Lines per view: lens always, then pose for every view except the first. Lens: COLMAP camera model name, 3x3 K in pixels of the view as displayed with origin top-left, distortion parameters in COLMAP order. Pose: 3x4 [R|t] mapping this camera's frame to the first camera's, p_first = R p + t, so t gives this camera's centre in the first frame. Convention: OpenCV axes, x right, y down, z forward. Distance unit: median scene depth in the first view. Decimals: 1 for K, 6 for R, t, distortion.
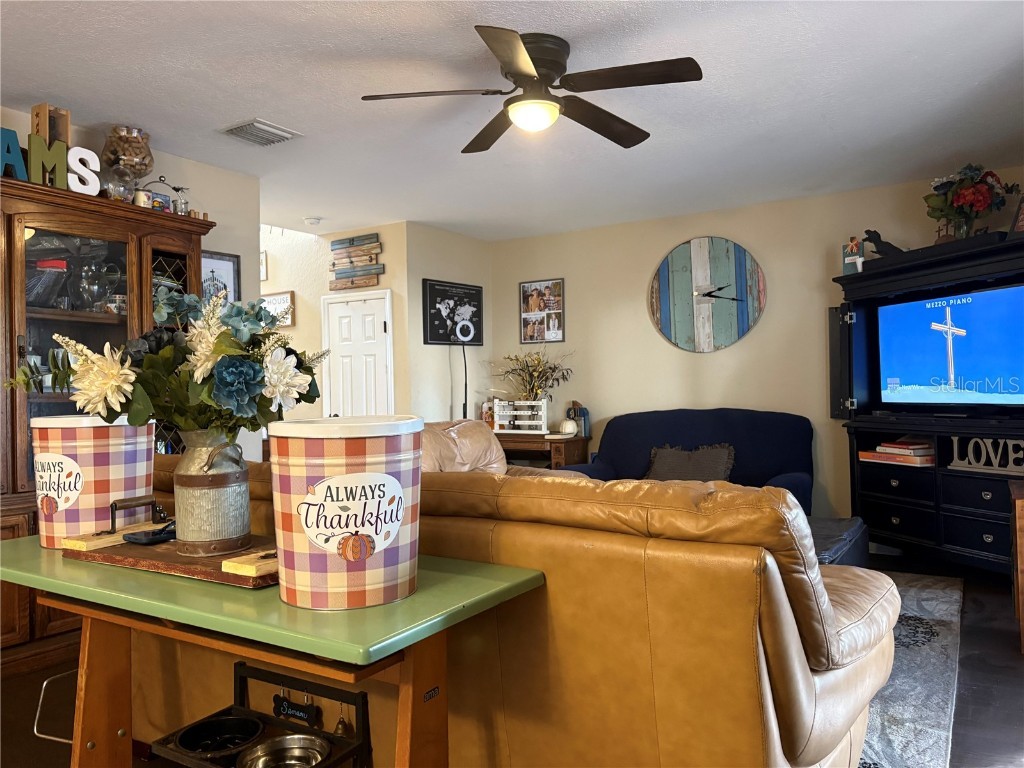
lens RADIAL K [[778.0, 0, 502.6], [0, 778.0, 391.9], [0, 0, 1]] dist [0.057785, -0.077949]
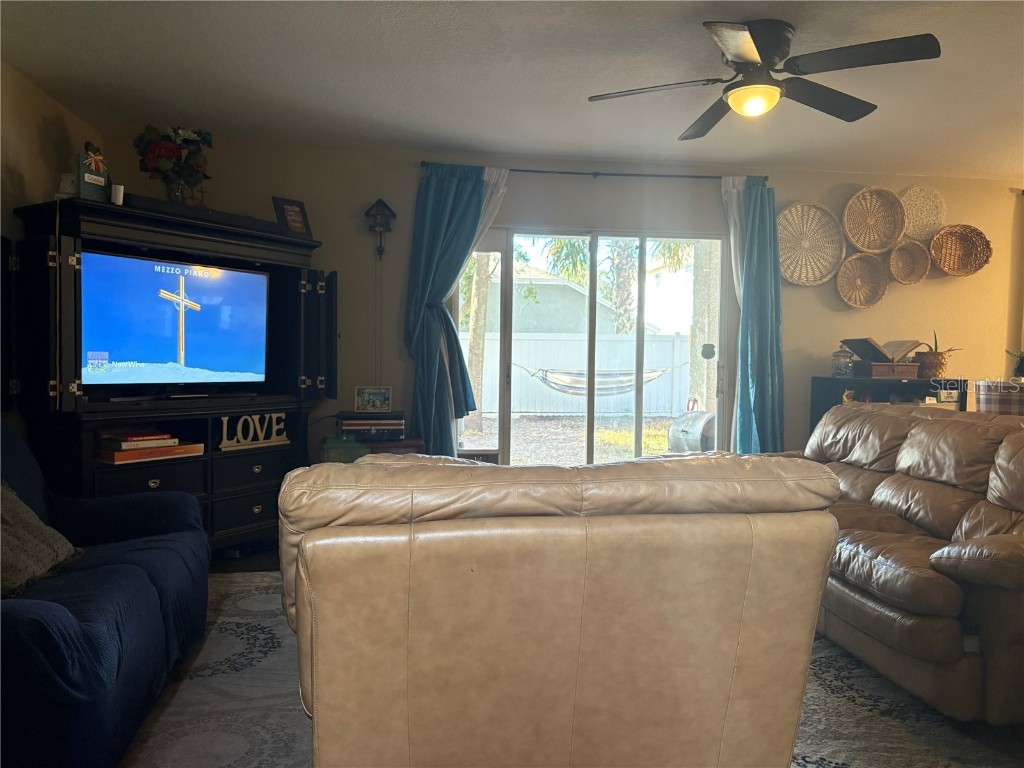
lens RADIAL K [[778.0, 0, 513.5], [0, 778.0, 388.5], [0, 0, 1]] dist [0.057785, -0.077949]
pose [[-0.655252, -0.016494, 0.755230, -0.362142], [-0.000152, 0.999764, 0.021702, 0.001332], [-0.755410, 0.014106, -0.655100, 1.302376]]
